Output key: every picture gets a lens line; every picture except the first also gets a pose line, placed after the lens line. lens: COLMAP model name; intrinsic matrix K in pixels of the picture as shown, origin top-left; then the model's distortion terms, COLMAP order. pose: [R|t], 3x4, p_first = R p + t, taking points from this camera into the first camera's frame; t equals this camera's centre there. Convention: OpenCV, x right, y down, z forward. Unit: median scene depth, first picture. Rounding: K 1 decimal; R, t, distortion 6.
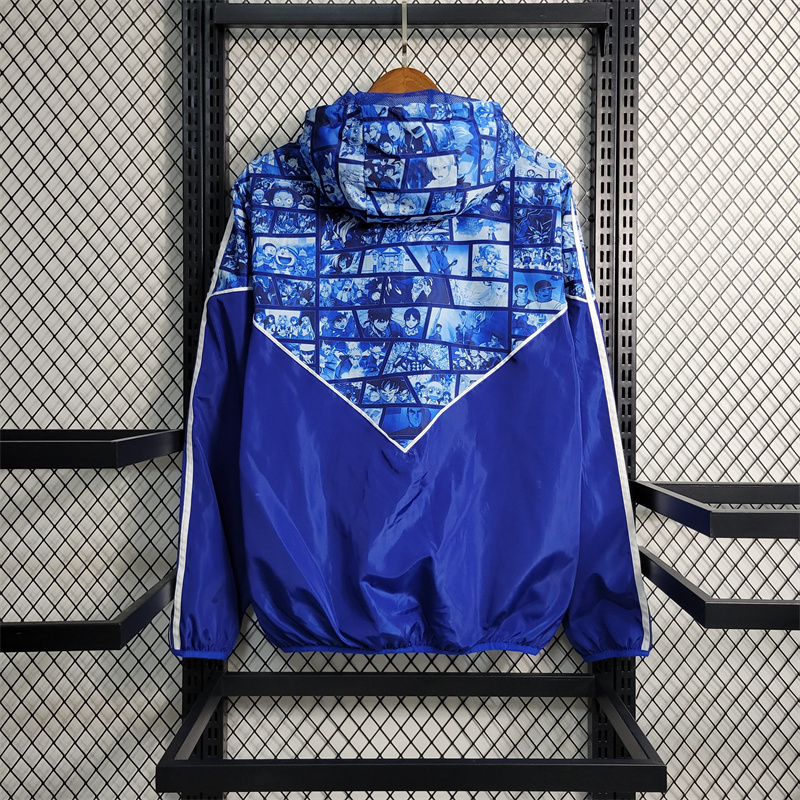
lens RADIAL K [[850.2, 0, 396.4], [0, 850.2, 386.9], [0, 0, 1]] dist [0.001435, -0.001013]
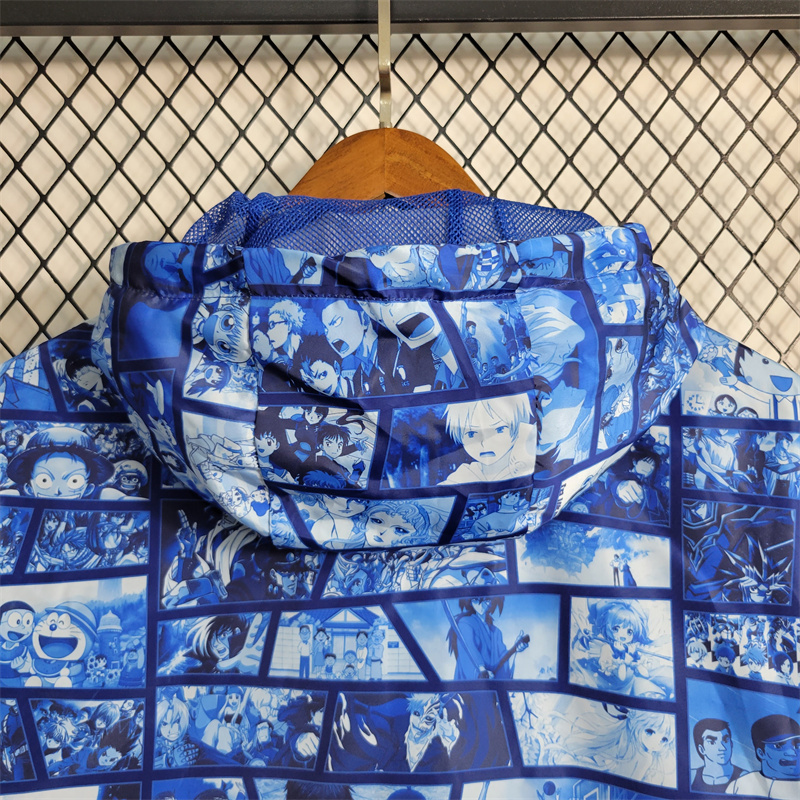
lens RADIAL K [[989.7, 0, 400.0], [0, 989.7, 400.0], [0, 0, 1]] dist [0.003455, -0.010984]
pose [[0.999964, -0.005106, -0.006734, 0.019216], [0.004578, 0.997089, -0.076111, -0.222490], [0.007103, 0.076078, 0.997077, 0.571362]]
